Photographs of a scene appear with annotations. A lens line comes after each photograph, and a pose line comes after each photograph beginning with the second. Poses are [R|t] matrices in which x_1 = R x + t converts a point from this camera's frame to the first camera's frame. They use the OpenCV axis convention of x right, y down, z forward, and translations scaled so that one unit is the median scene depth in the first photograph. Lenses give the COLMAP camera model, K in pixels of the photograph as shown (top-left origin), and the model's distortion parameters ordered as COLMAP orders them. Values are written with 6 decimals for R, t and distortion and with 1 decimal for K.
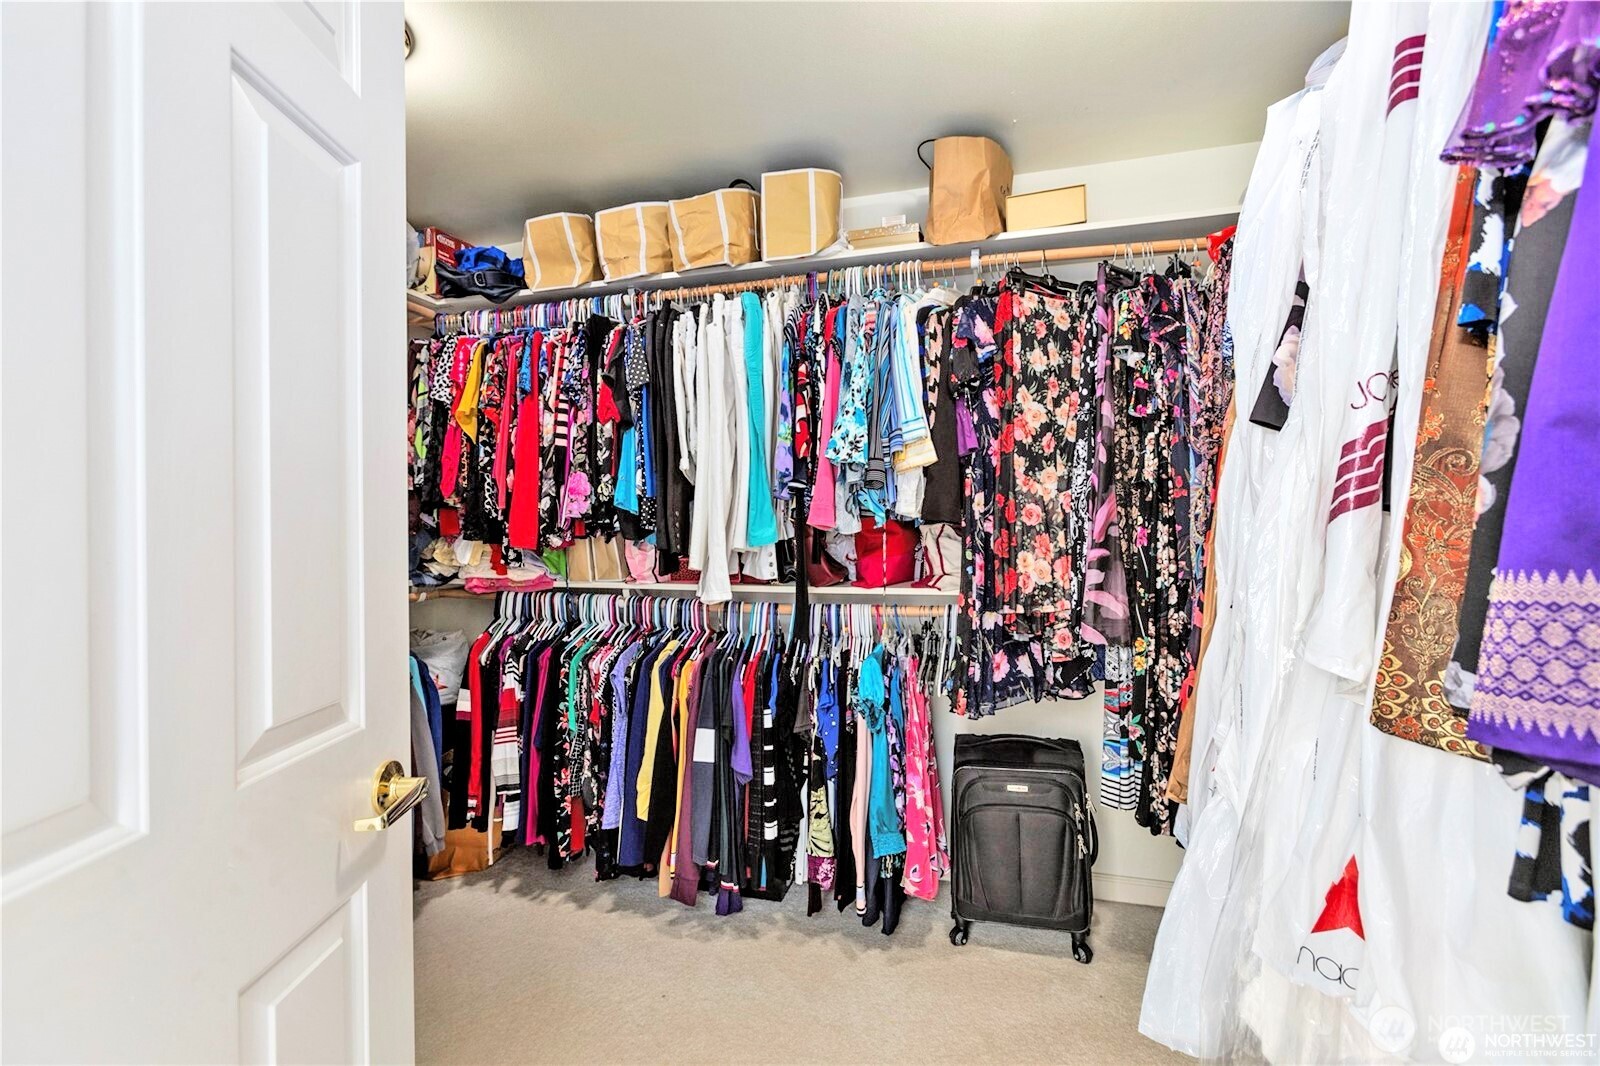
lens RADIAL K [[702.6, 0, 791.3], [0, 702.6, 524.4], [0, 0, 1]] dist [-0.015128, 0.008695]
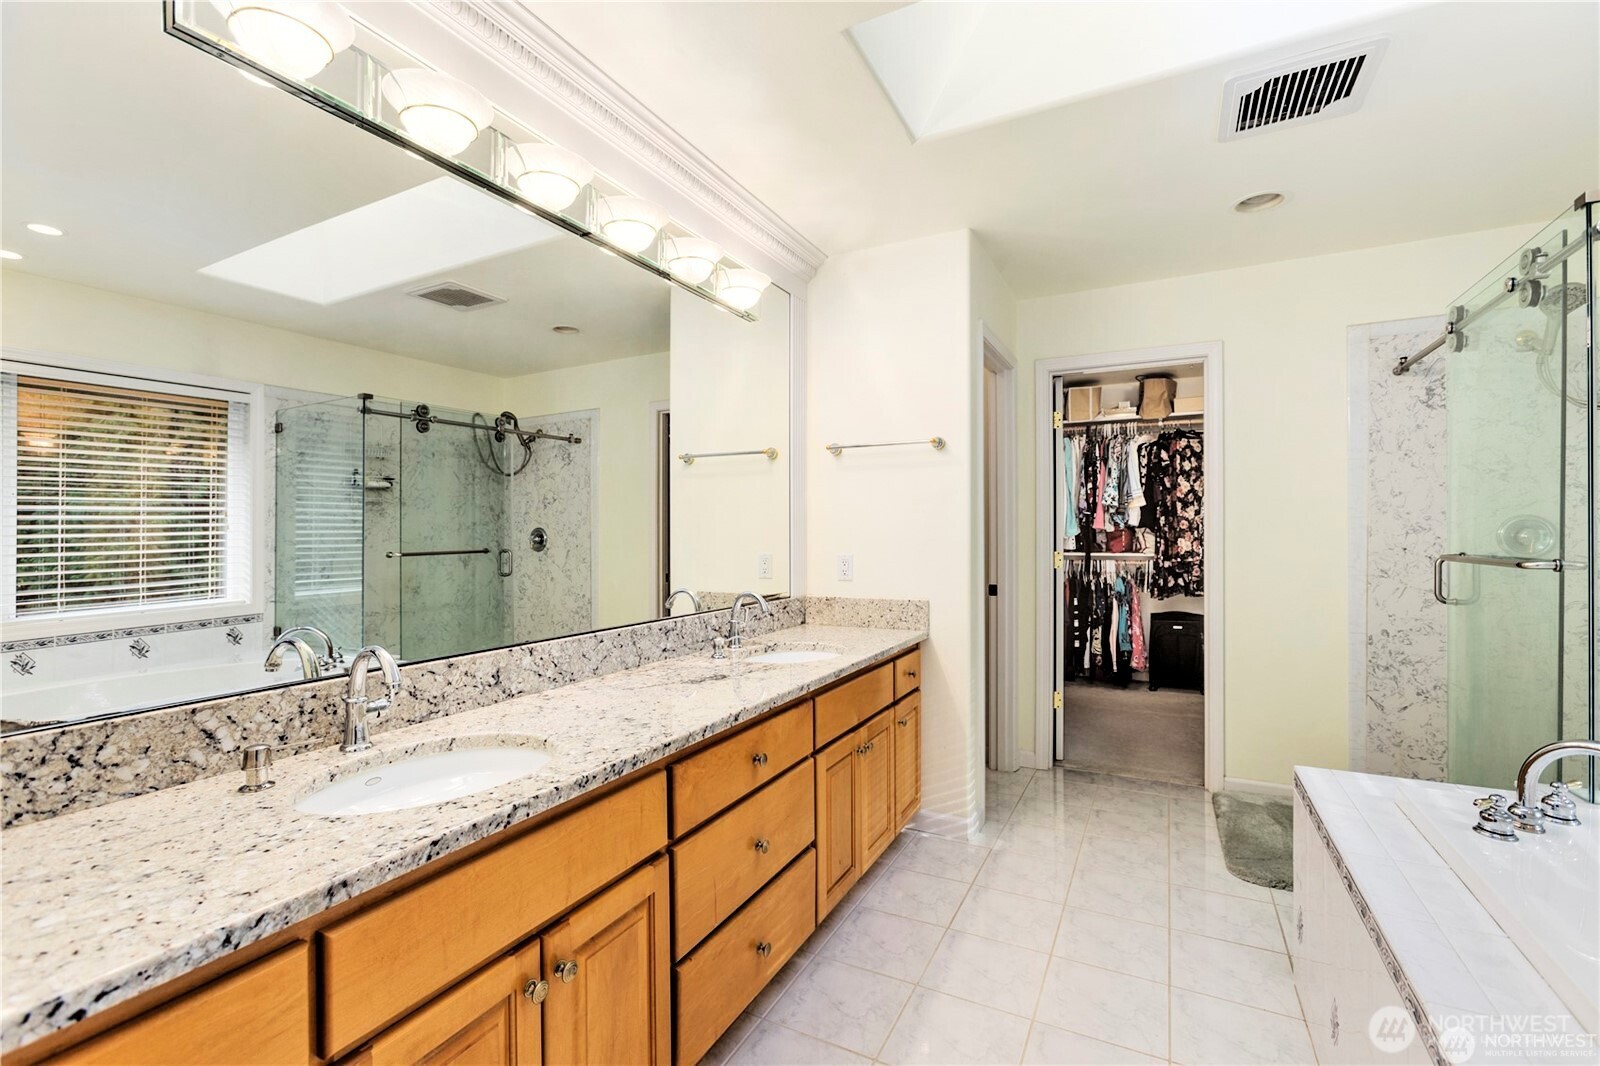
lens RADIAL K [[702.6, 0, 800.0], [0, 702.6, 527.4], [0, 0, 1]] dist [-0.015128, 0.008695]
pose [[0.980556, 0.003029, -0.196217, -0.547828], [-0.002653, 0.999994, 0.002178, -0.004780], [0.196222, -0.001615, 0.980558, -1.836126]]
